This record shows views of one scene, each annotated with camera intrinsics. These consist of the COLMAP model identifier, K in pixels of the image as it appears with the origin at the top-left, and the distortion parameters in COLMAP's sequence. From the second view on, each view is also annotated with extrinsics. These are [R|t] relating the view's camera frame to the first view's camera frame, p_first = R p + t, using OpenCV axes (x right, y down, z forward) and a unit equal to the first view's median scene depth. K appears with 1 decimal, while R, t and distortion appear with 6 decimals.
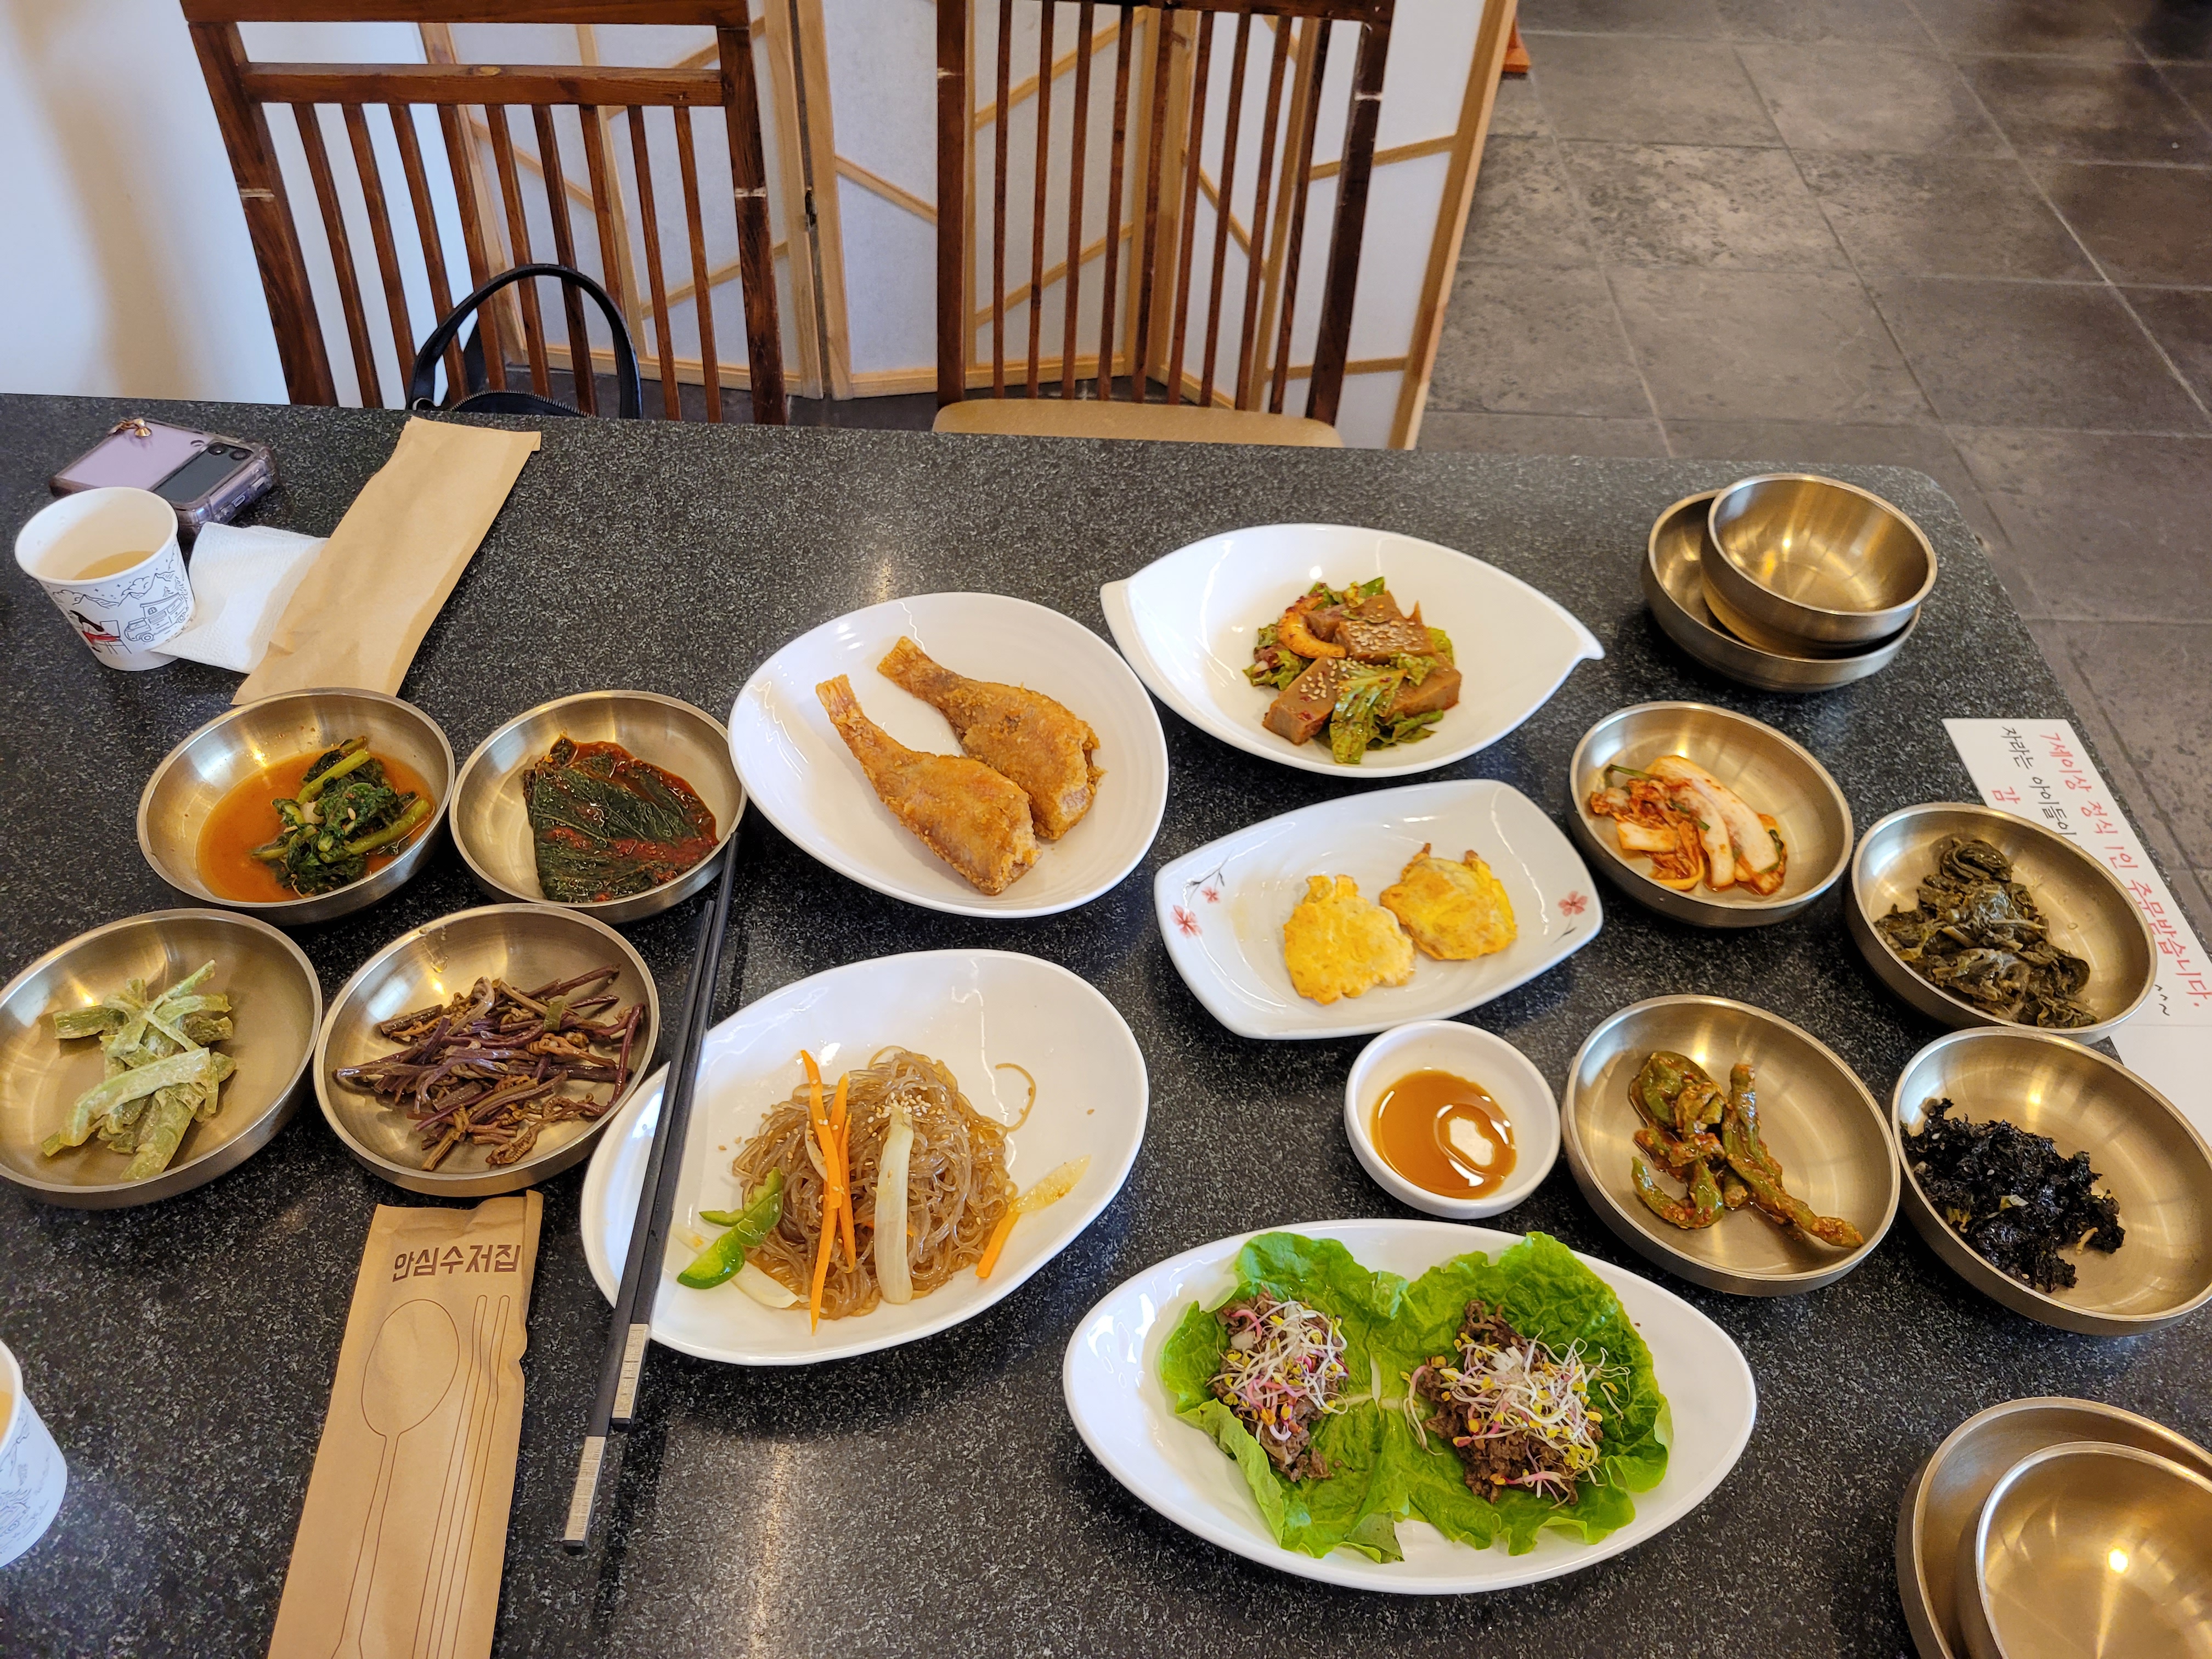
lens RADIAL K [[1674.8, 0, 1104.5], [0, 1674.8, 824.8], [0, 0, 1]] dist [0.031818, -0.008388]
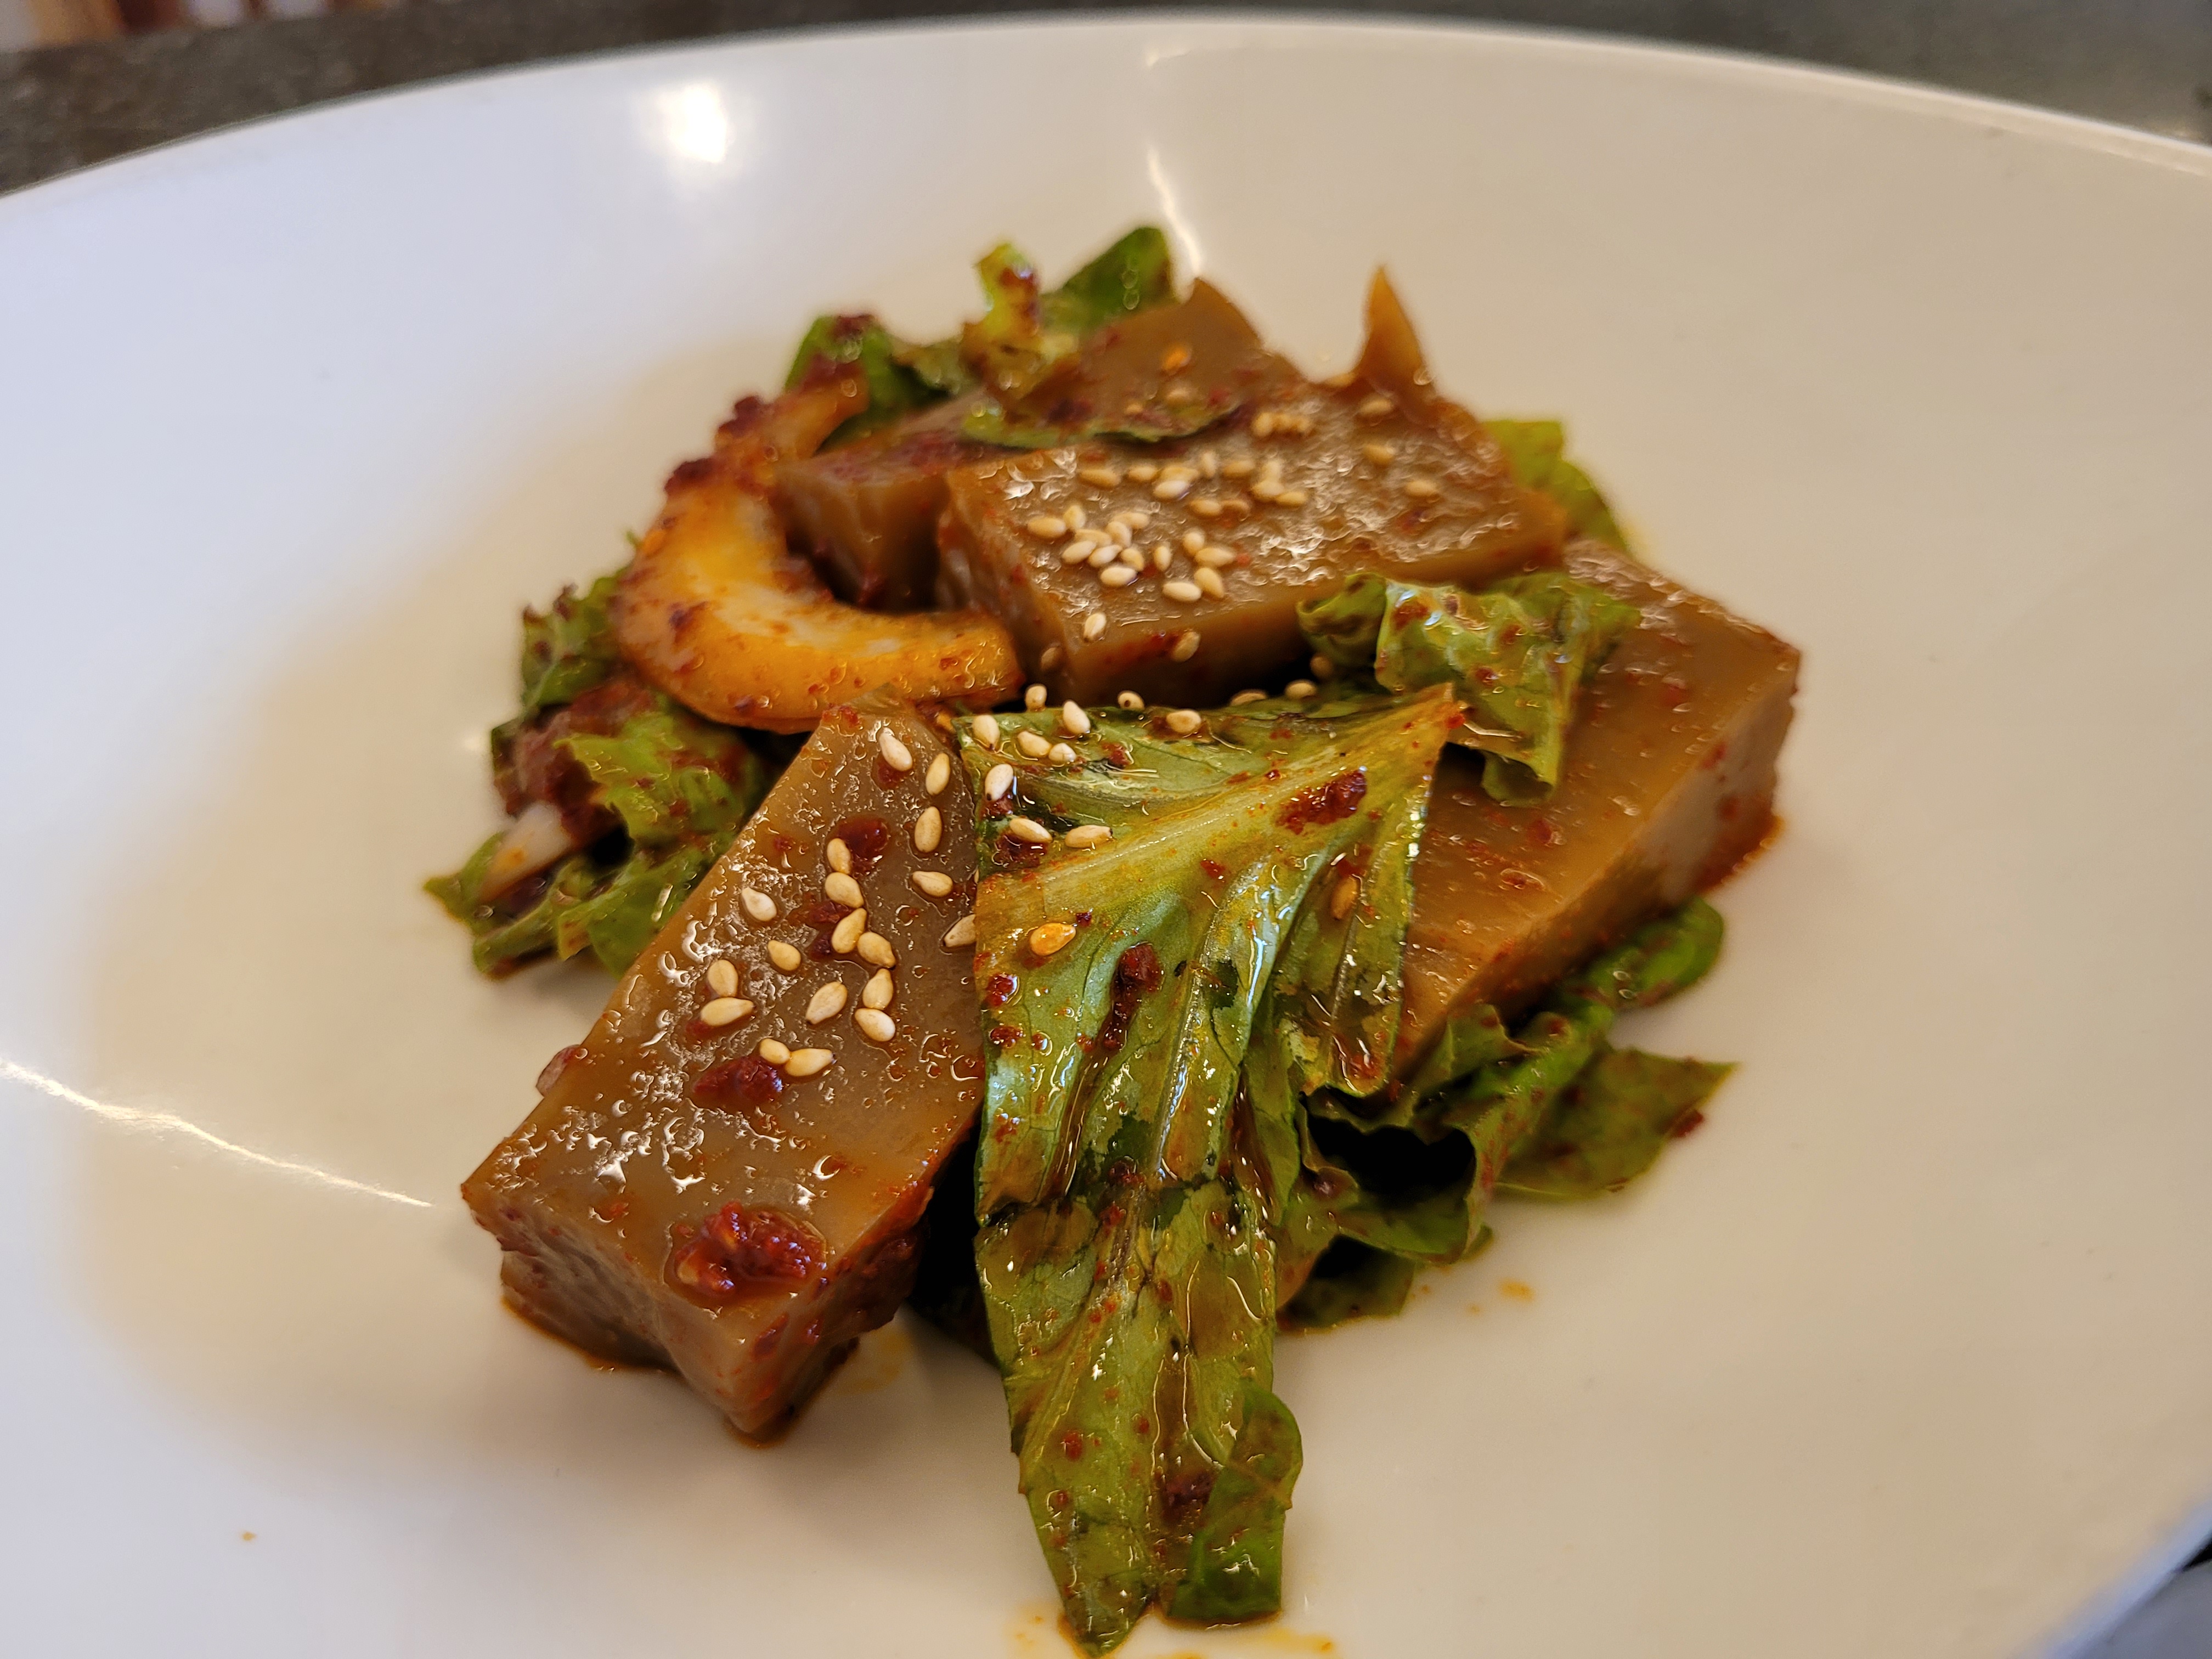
lens RADIAL K [[1674.8, 0, 1104.5], [0, 1674.8, 824.8], [0, 0, 1]] dist [0.031818, -0.008388]
pose [[0.973461, -0.210676, 0.089382, 0.156473], [0.211037, 0.977463, 0.005497, -0.100318], [-0.088526, 0.013512, 0.995982, 0.982027]]
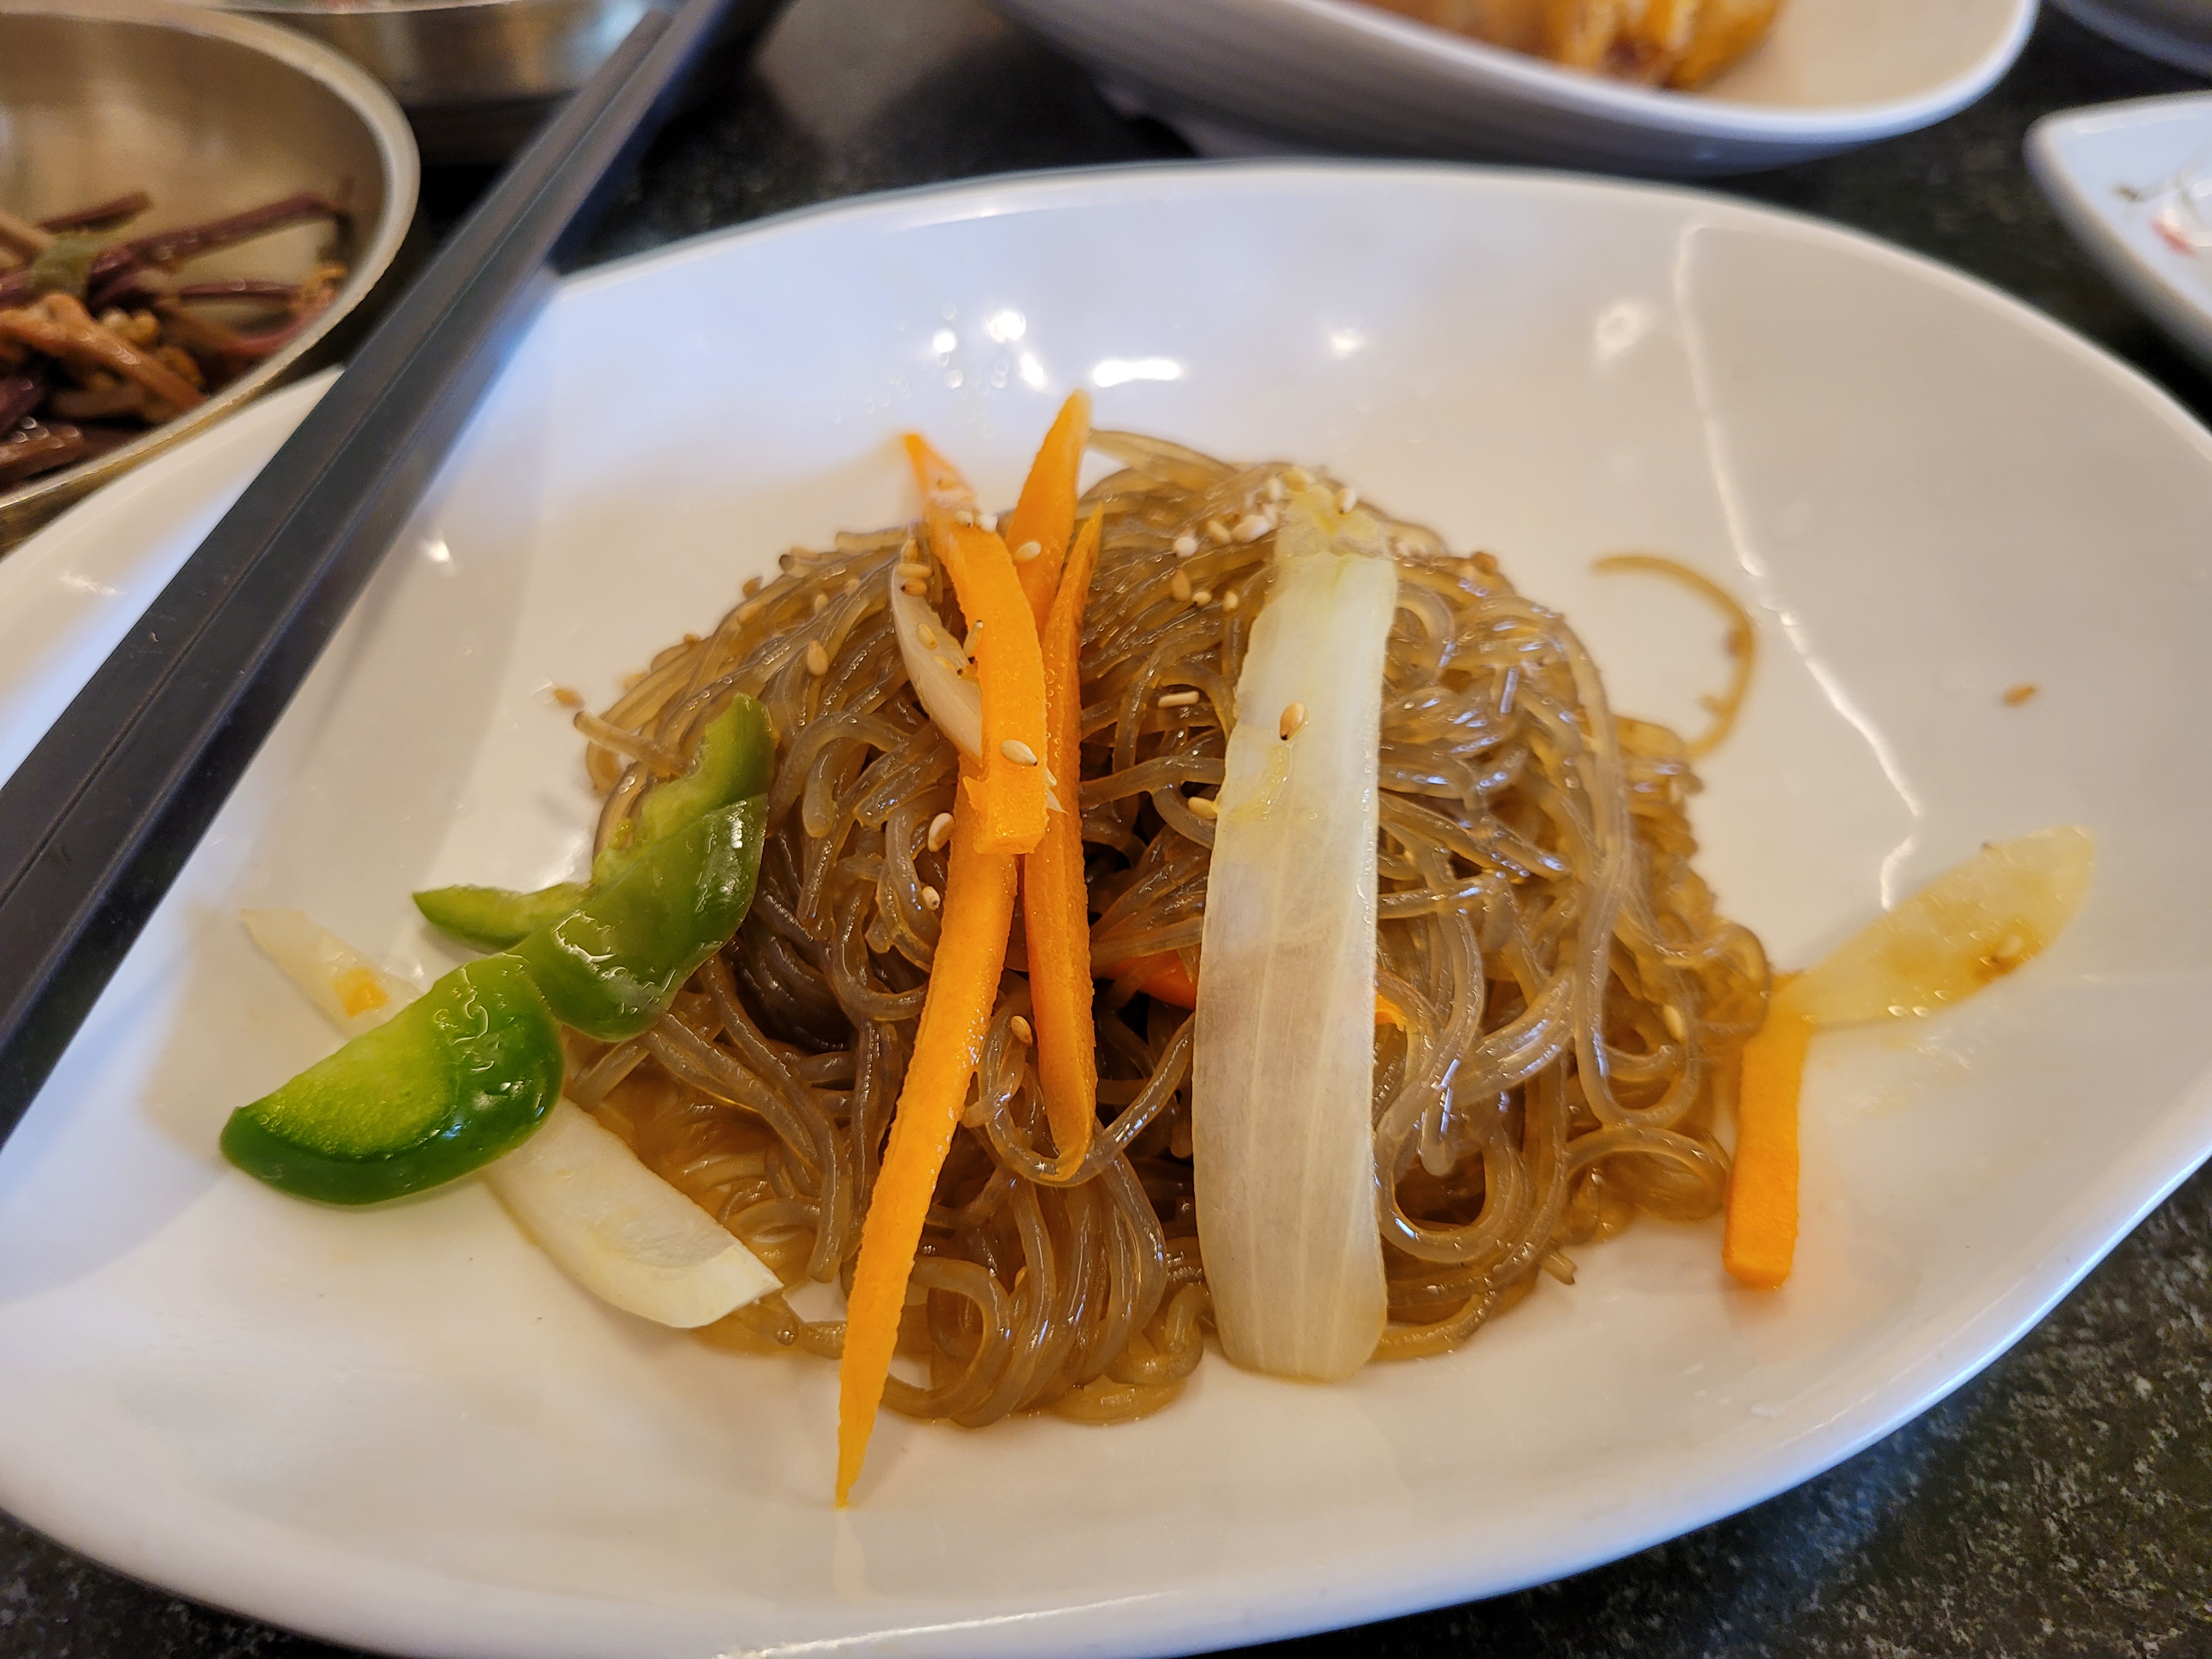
lens RADIAL K [[1742.1, 0, 1109.4], [0, 1742.1, 835.0], [0, 0, 1]] dist [-0.010361, -0.004945]
pose [[0.993607, 0.068124, -0.090023, -0.110760], [-0.072349, 0.996385, -0.044526, 0.198099], [0.086664, 0.050754, 0.994944, 0.676623]]
